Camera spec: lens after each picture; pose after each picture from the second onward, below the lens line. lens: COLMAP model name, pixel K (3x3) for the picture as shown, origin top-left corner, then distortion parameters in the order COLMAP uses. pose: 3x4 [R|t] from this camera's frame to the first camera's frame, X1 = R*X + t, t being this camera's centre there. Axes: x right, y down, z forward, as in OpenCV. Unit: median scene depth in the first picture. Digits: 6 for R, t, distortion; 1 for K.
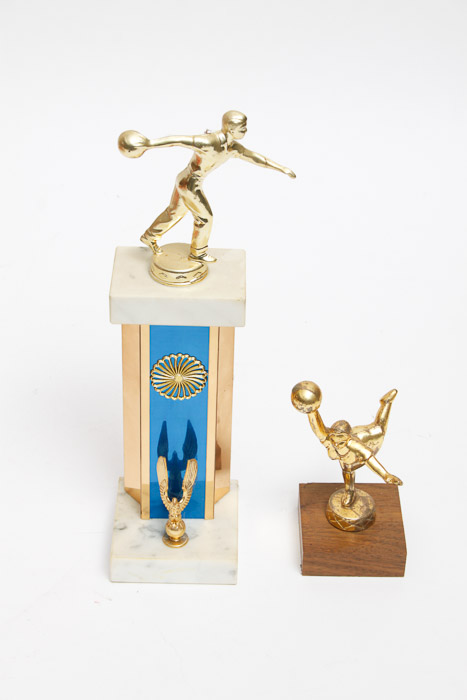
lens RADIAL K [[1604.9, 0, 234.0], [0, 1604.9, 349.5], [0, 0, 1]] dist [0.122134, 0.000000]
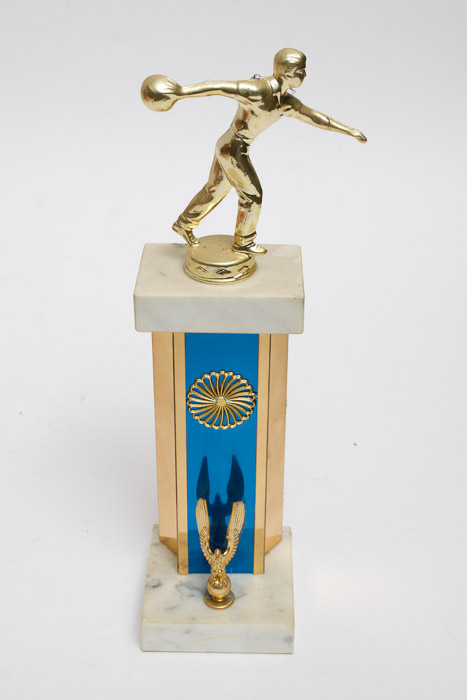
lens RADIAL K [[1187.9, 0, 233.7], [0, 1187.9, 349.6], [0, 0, 1]] dist [0.053226, 0.000000]
pose [[0.999656, -0.010019, -0.024236, -0.012224], [0.008235, 0.997325, -0.072623, 0.033311], [0.024898, 0.072398, 0.997065, 0.367841]]
